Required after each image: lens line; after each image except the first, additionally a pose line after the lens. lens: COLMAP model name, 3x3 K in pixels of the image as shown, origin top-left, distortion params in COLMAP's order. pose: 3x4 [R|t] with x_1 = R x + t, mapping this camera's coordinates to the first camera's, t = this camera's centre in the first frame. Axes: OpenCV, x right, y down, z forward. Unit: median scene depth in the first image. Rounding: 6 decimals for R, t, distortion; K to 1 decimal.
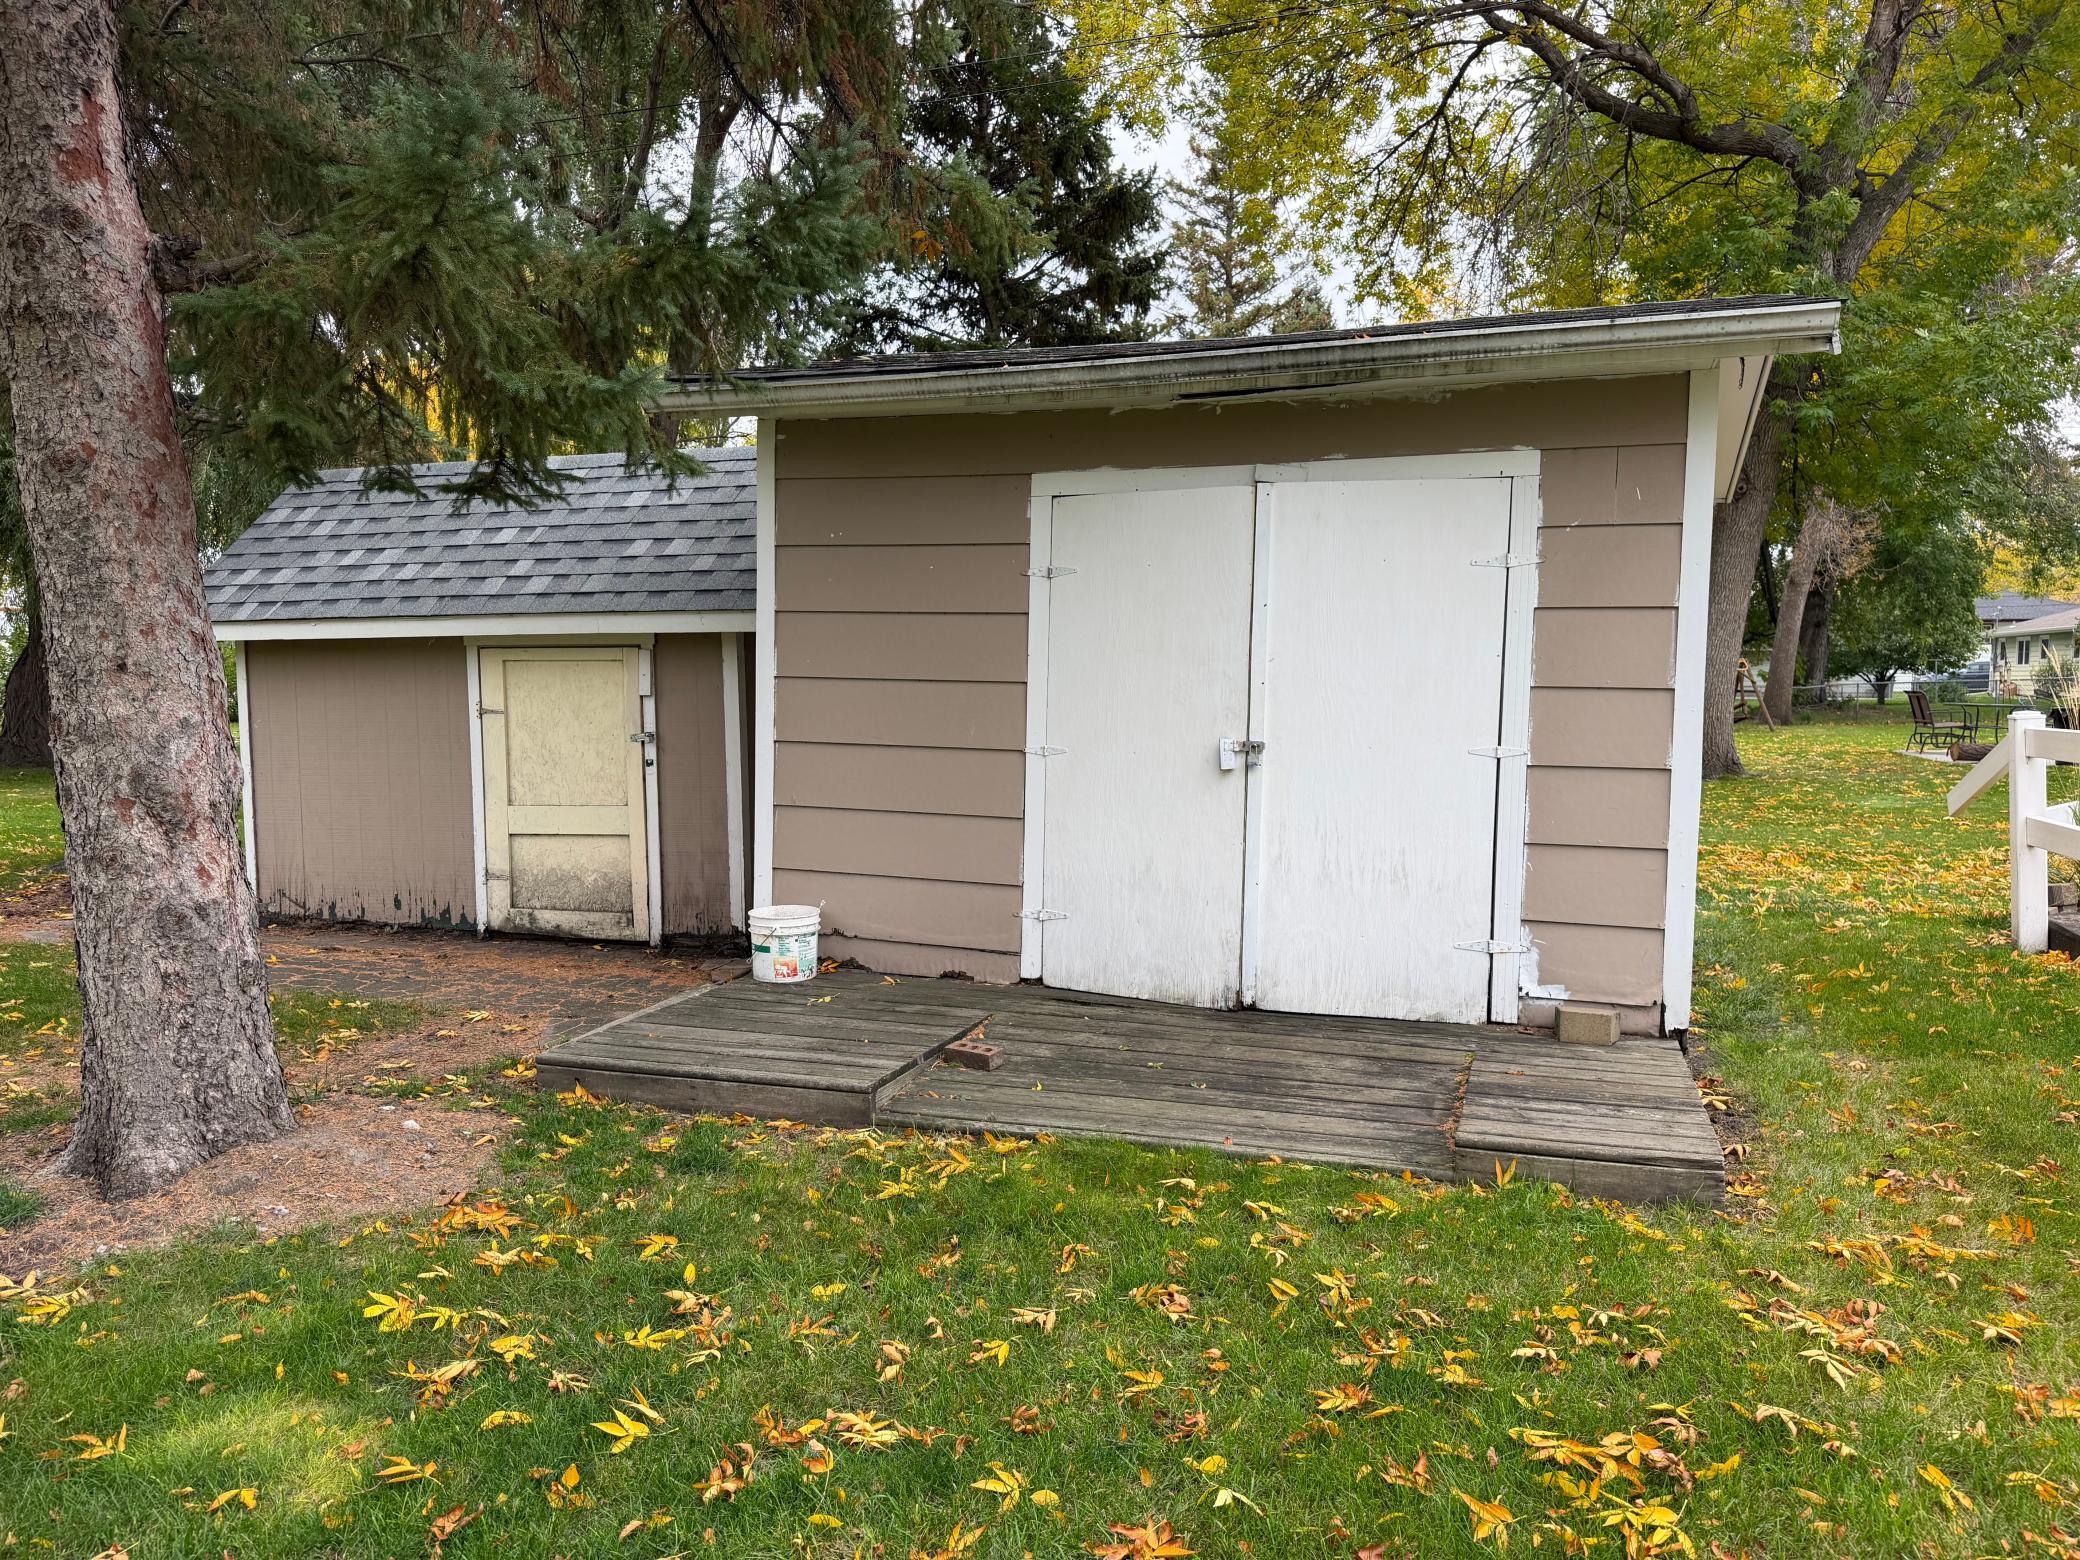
lens RADIAL K [[1428.1, 0, 1054.2], [0, 1428.1, 784.3], [0, 0, 1]] dist [0.119423, -0.171399]
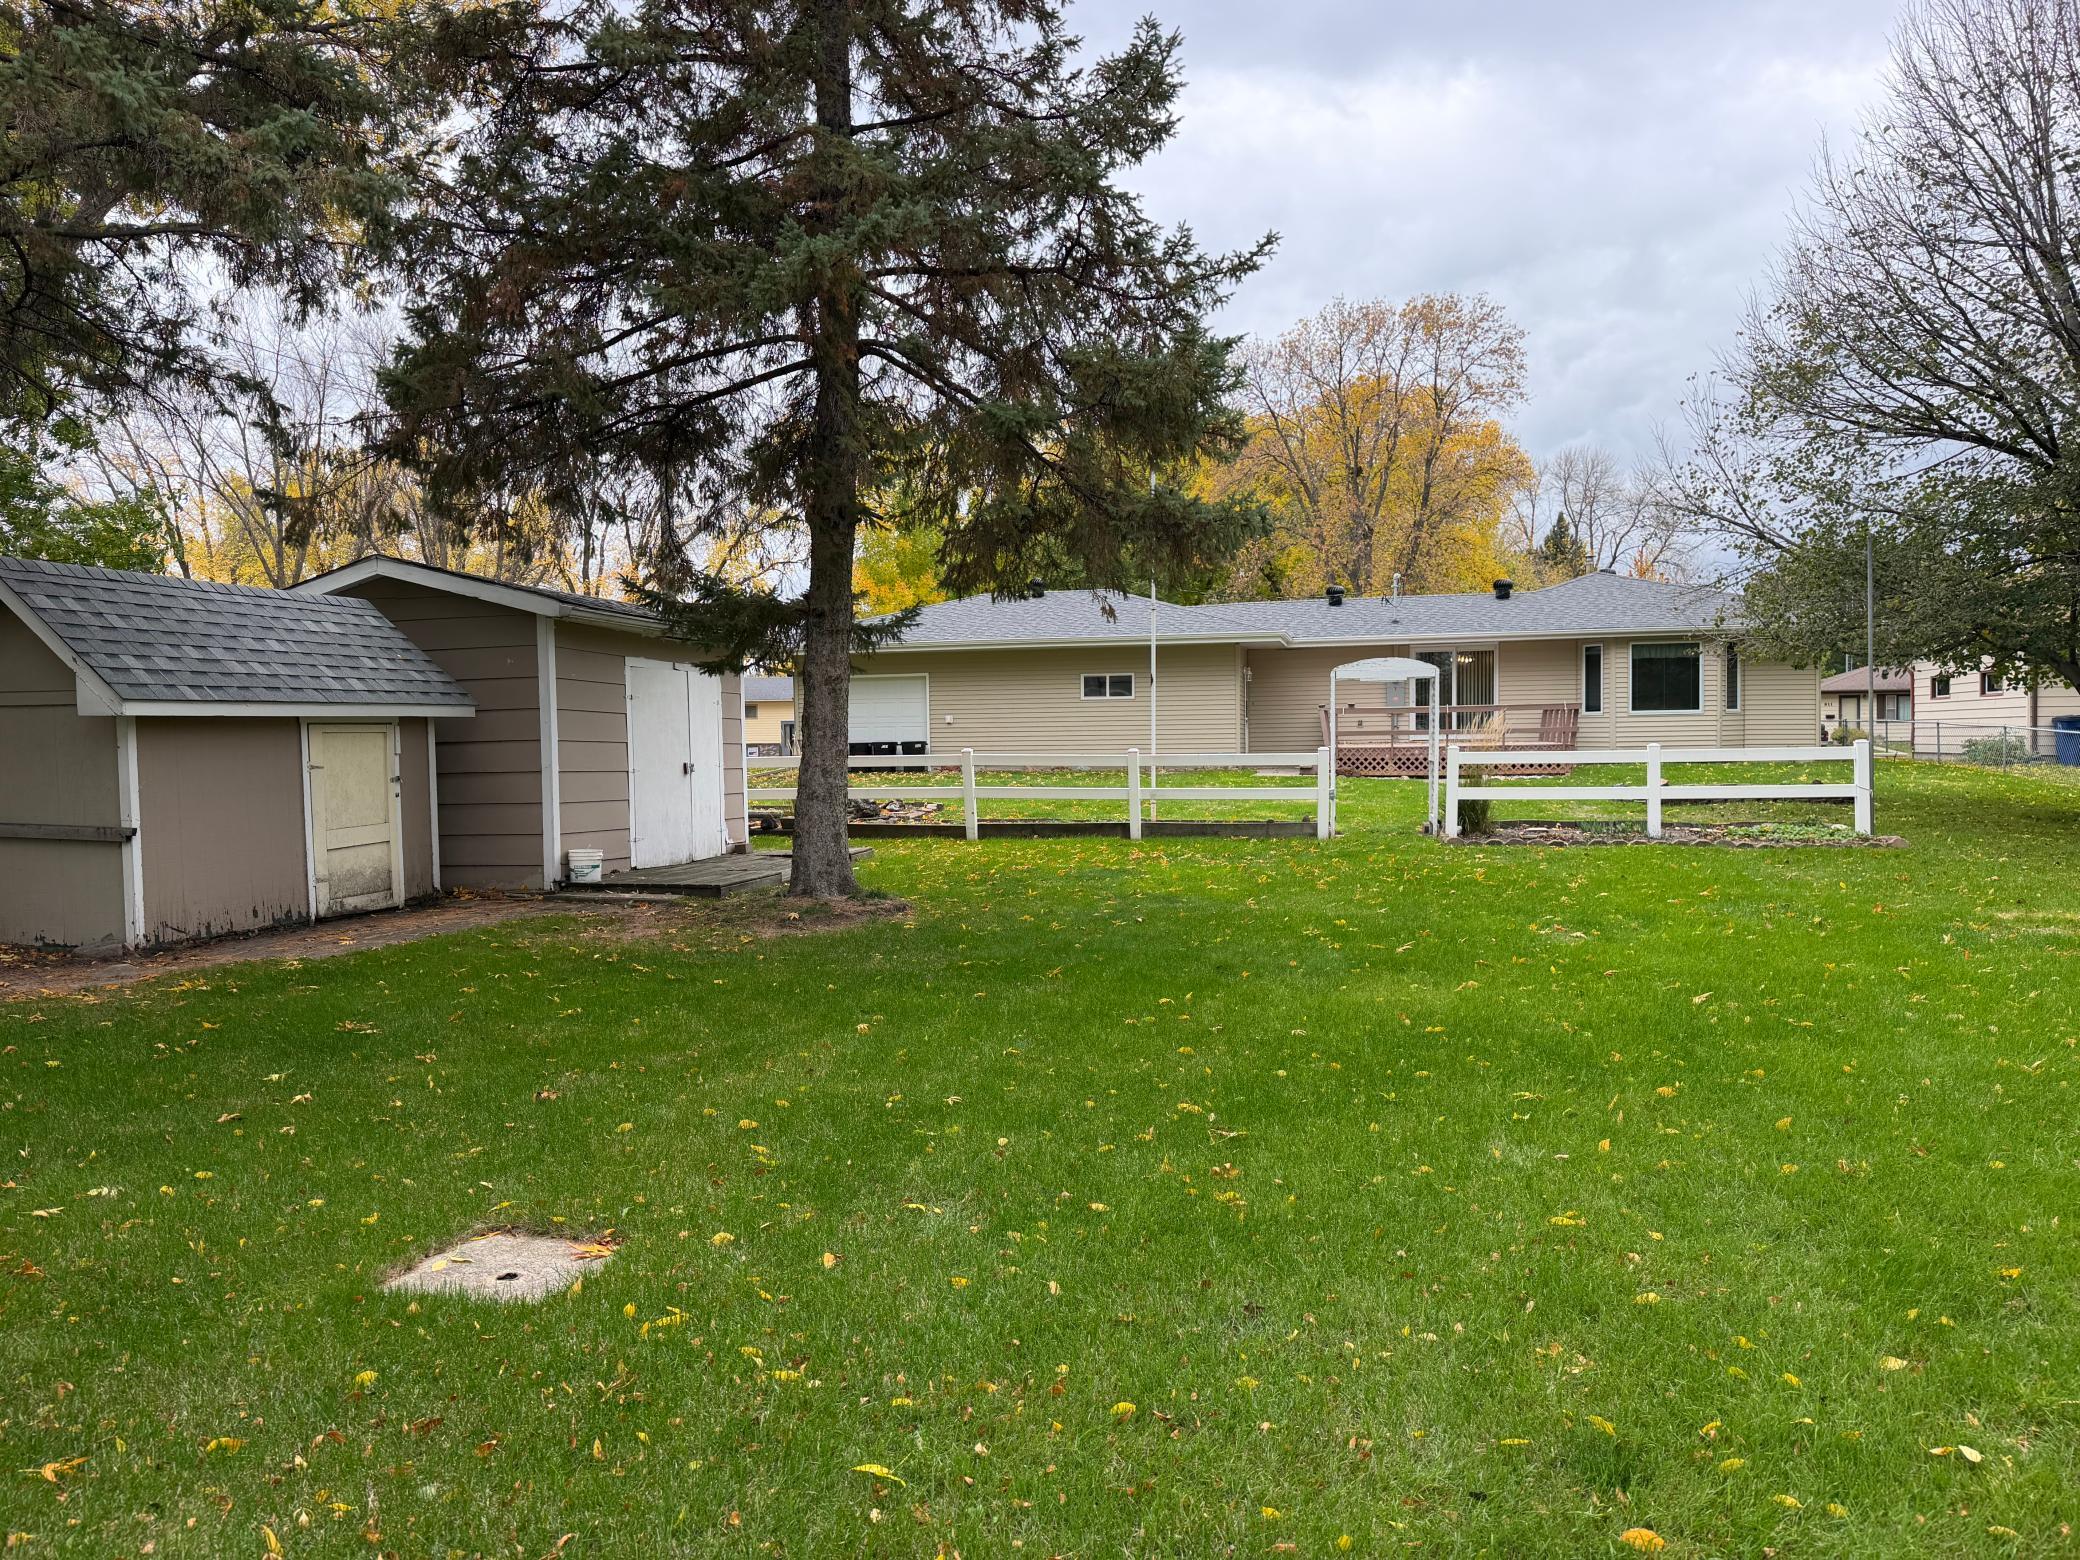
lens RADIAL K [[1428.1, 0, 1054.2], [0, 1428.1, 784.3], [0, 0, 1]] dist [0.119423, -0.171399]
pose [[-0.083579, -0.031751, 0.995995, -1.925183], [0.088311, 0.995324, 0.039141, -0.025075], [-0.992580, 0.091229, -0.080384, 0.380504]]
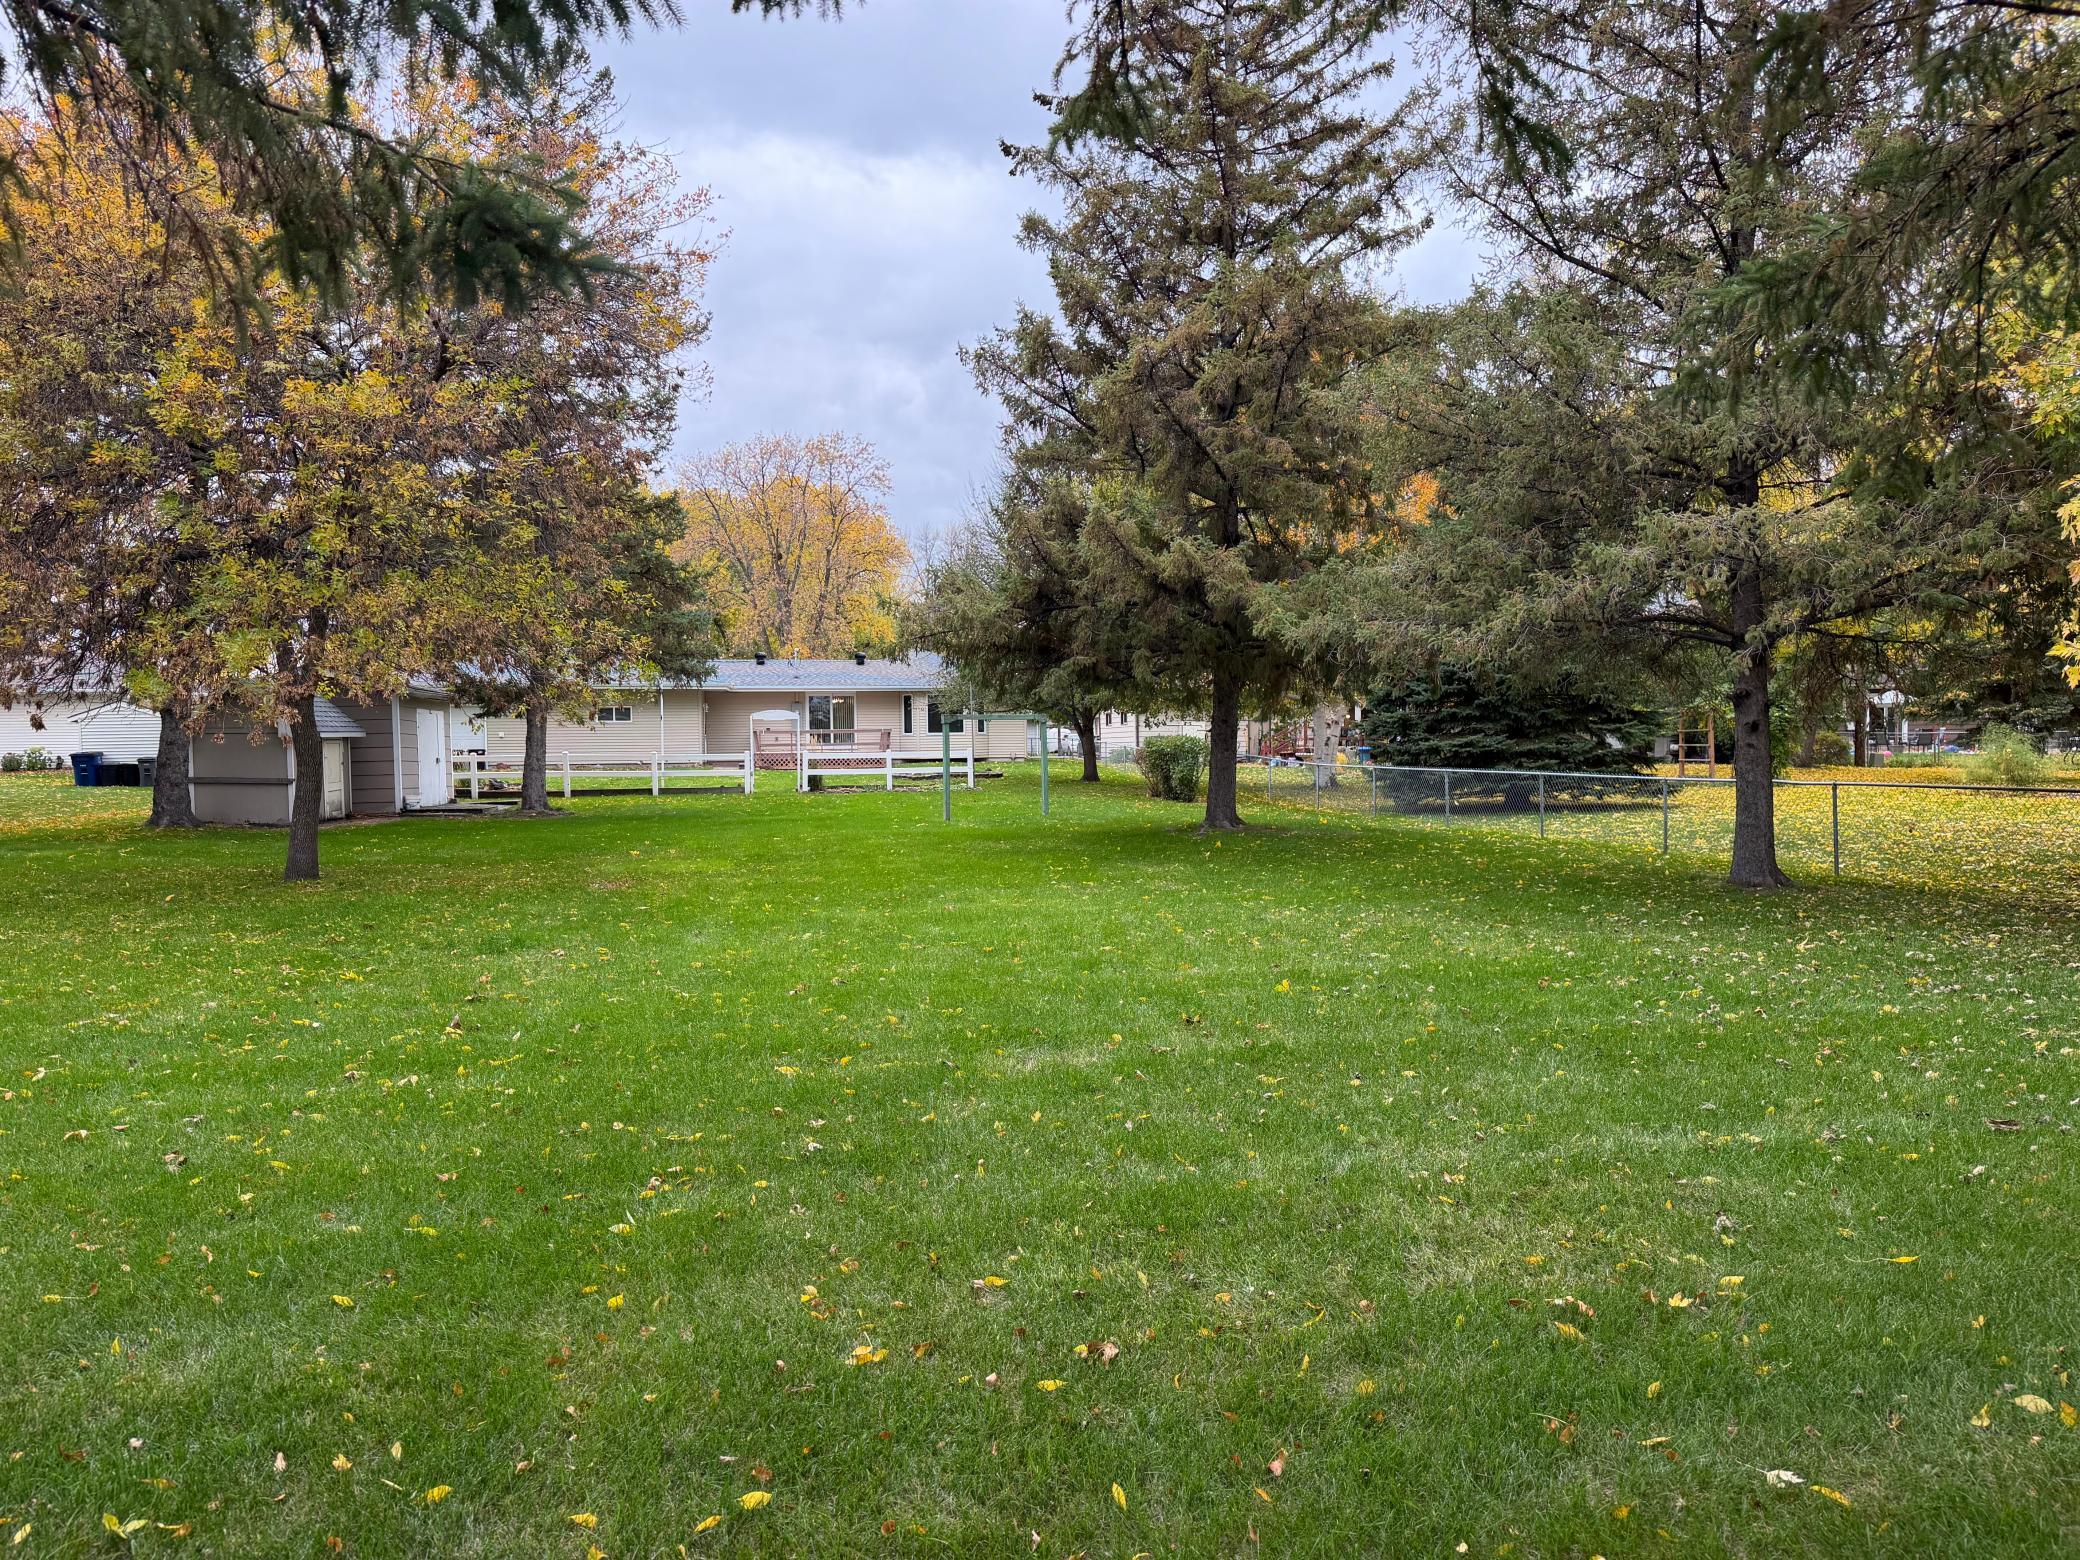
lens RADIAL K [[1428.1, 0, 1054.2], [0, 1428.1, 784.3], [0, 0, 1]] dist [0.119423, -0.171399]
pose [[-0.448198, -0.020804, 0.893692, -4.504802], [0.078871, 0.994910, 0.062715, -0.069592], [-0.890448, 0.098595, -0.444276, 1.013096]]
